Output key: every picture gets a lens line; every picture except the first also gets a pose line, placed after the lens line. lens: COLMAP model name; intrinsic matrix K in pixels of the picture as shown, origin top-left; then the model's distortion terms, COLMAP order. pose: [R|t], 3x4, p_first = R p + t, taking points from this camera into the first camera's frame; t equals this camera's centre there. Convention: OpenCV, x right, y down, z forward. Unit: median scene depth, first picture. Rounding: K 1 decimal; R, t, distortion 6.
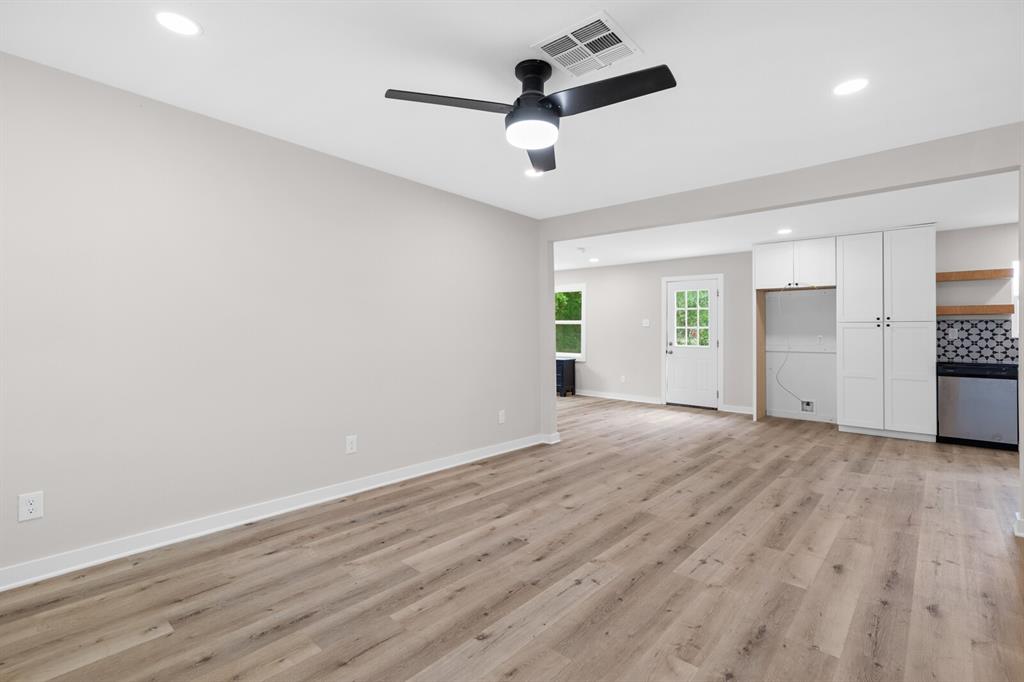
lens RADIAL K [[471.2, 0, 508.7], [0, 471.2, 330.4], [0, 0, 1]] dist [0.012754, -0.002369]
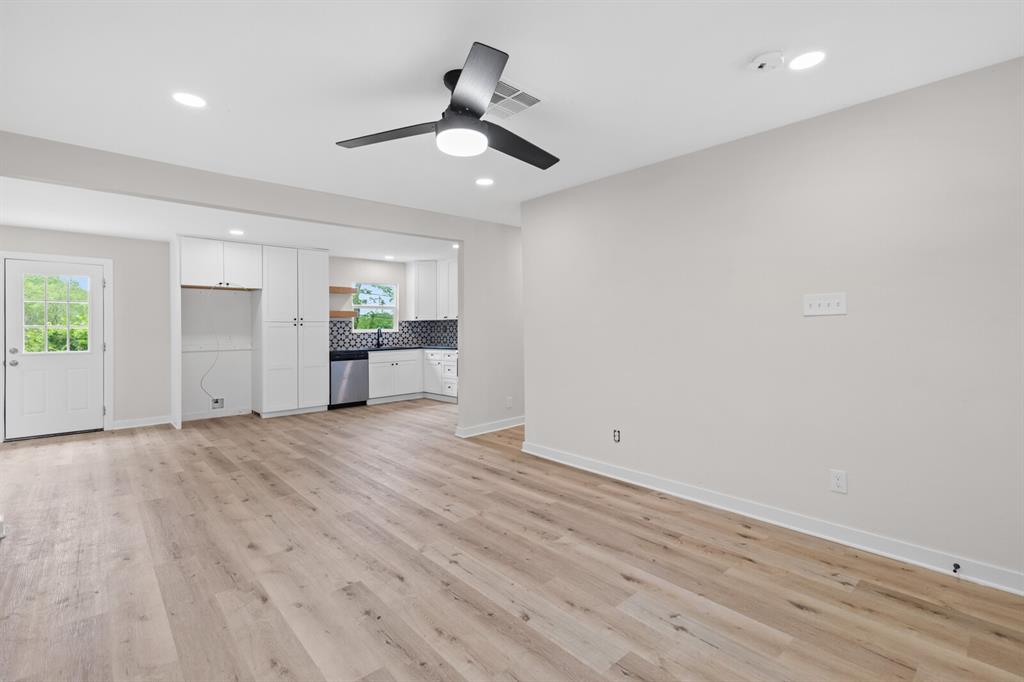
lens RADIAL K [[471.2, 0, 518.1], [0, 471.2, 329.2], [0, 0, 1]] dist [0.012754, -0.002369]
pose [[0.096346, -0.009379, 0.995304, -0.609439], [0.006480, 0.999940, 0.008795, -0.009339], [-0.995327, 0.005602, 0.096401, 0.493289]]
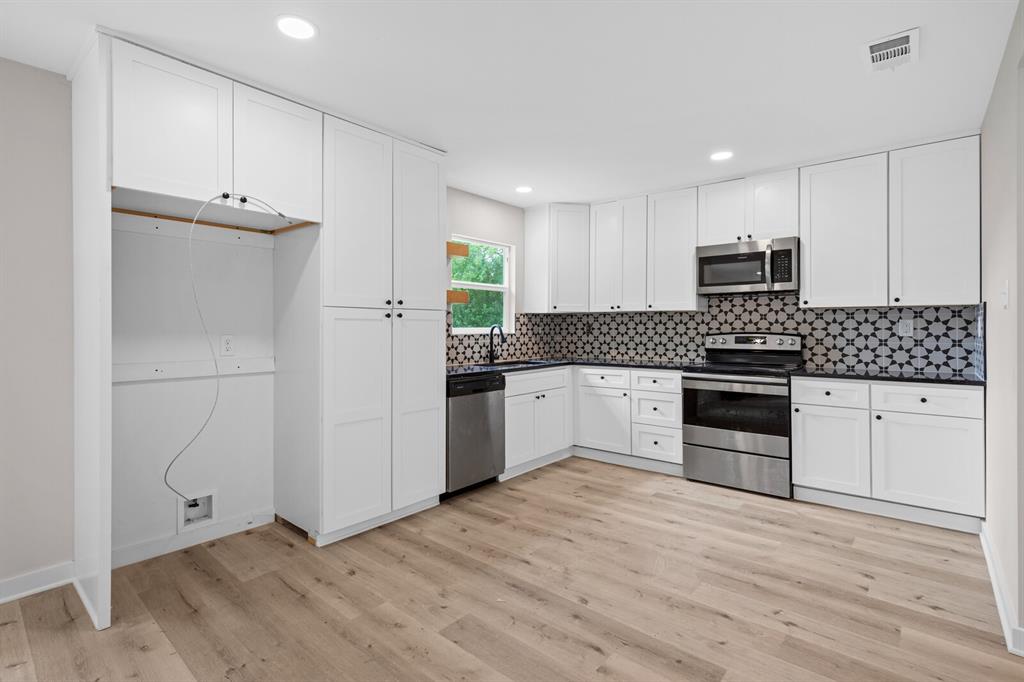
lens RADIAL K [[486.8, 0, 503.6], [0, 486.8, 330.4], [0, 0, 1]] dist [-0.014315, 0.001063]
pose [[-0.022849, -0.006039, 0.999721, 0.400037], [0.003304, 0.999976, 0.006116, 0.005751], [-0.999733, 0.003442, -0.022829, 1.422987]]
